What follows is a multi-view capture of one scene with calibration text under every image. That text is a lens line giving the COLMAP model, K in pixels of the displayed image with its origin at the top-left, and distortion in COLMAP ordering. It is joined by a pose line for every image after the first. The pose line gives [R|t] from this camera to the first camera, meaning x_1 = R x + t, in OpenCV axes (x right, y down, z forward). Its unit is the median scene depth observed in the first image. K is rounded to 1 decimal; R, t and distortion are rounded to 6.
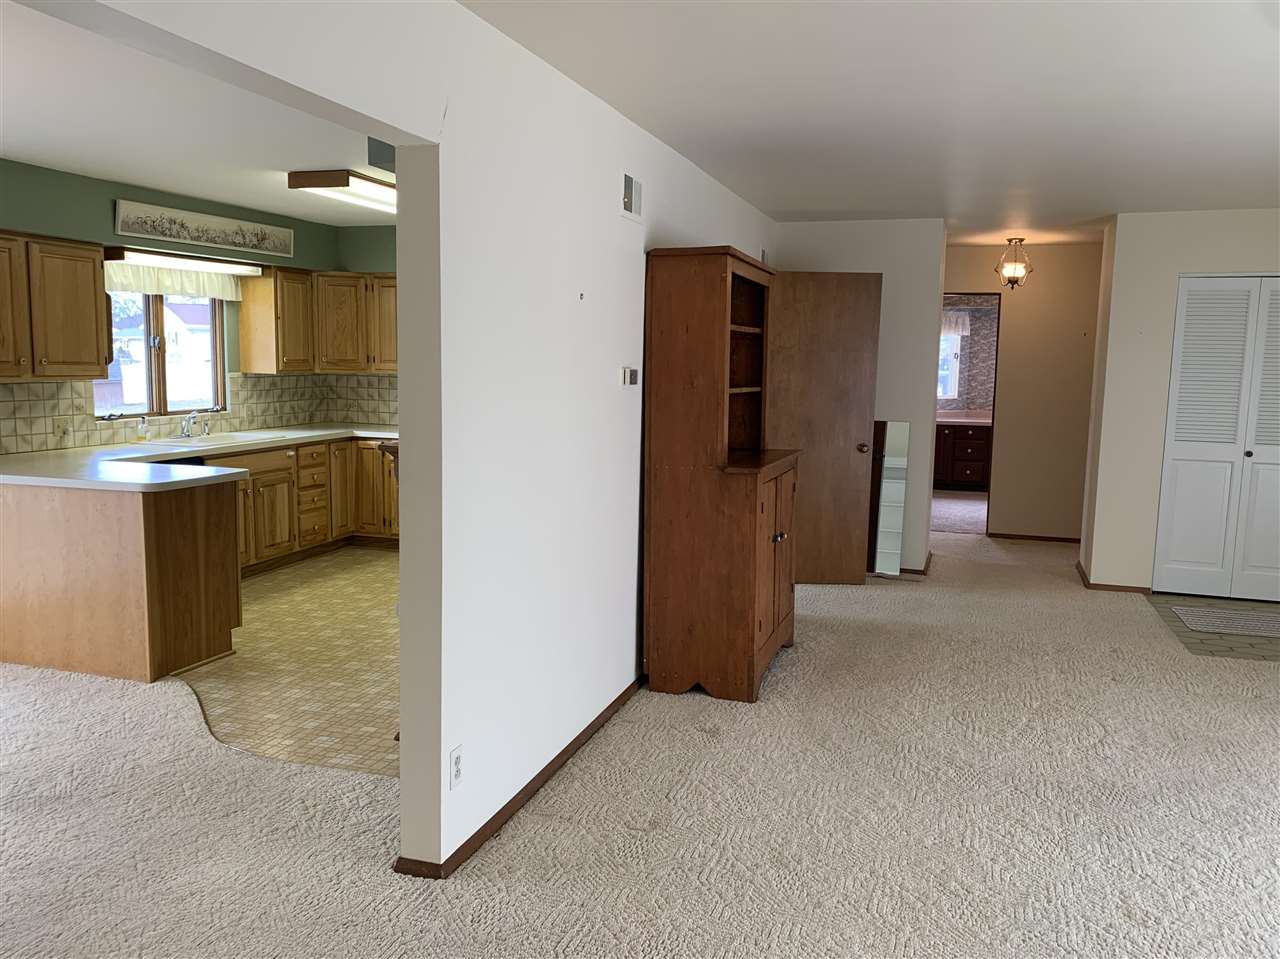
lens RADIAL K [[973.9, 0, 633.7], [0, 973.9, 477.1], [0, 0, 1]] dist [0.056290, -0.100779]
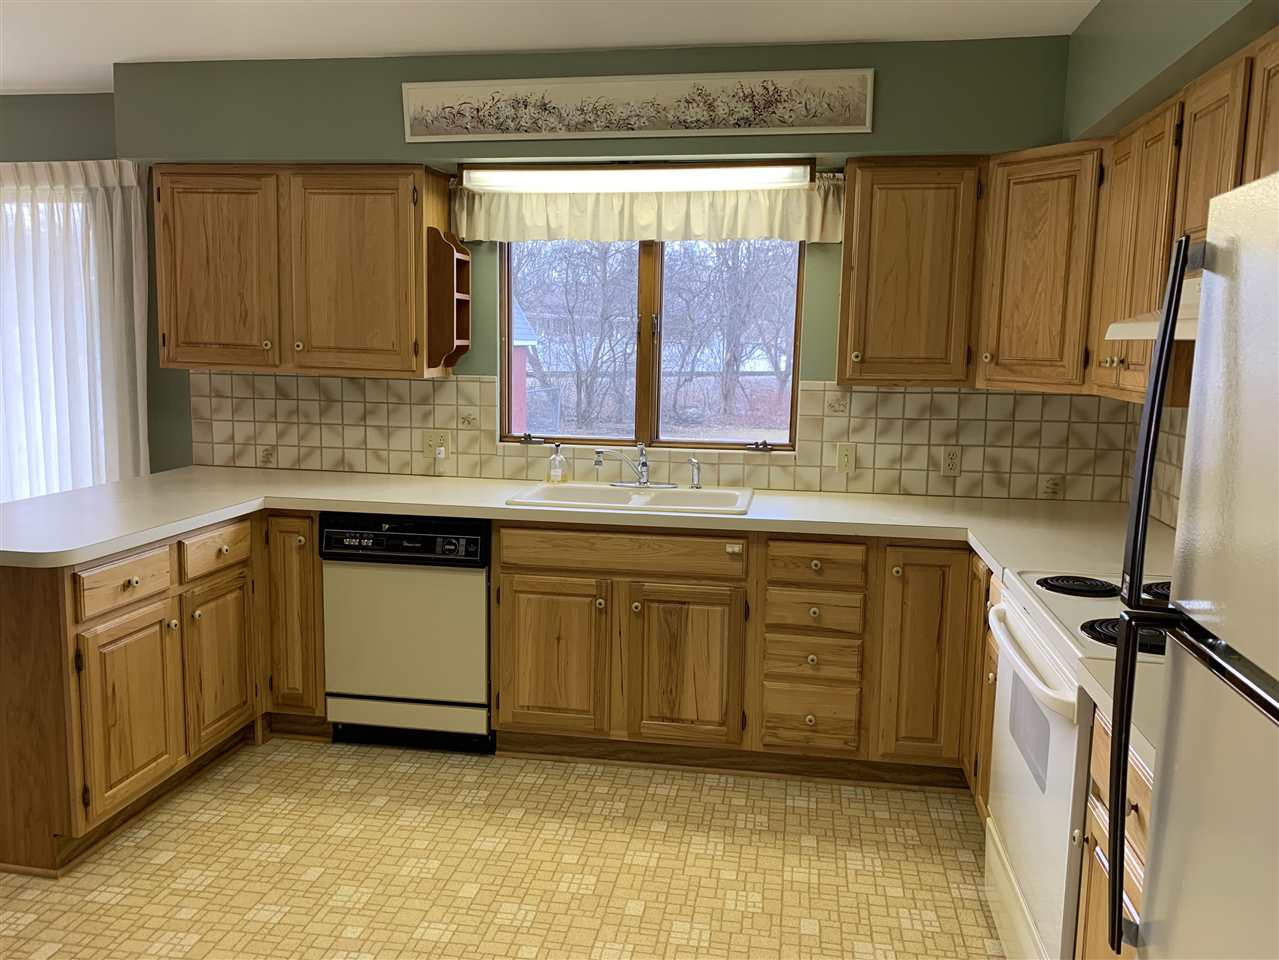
lens RADIAL K [[973.2, 0, 633.2], [0, 973.2, 477.6], [0, 0, 1]] dist [0.056290, -0.100779]
pose [[0.168772, 0.118110, -0.978553, 0.103265], [-0.141311, 0.985438, 0.094569, -0.096494], [0.975473, 0.122320, 0.183004, 0.861660]]
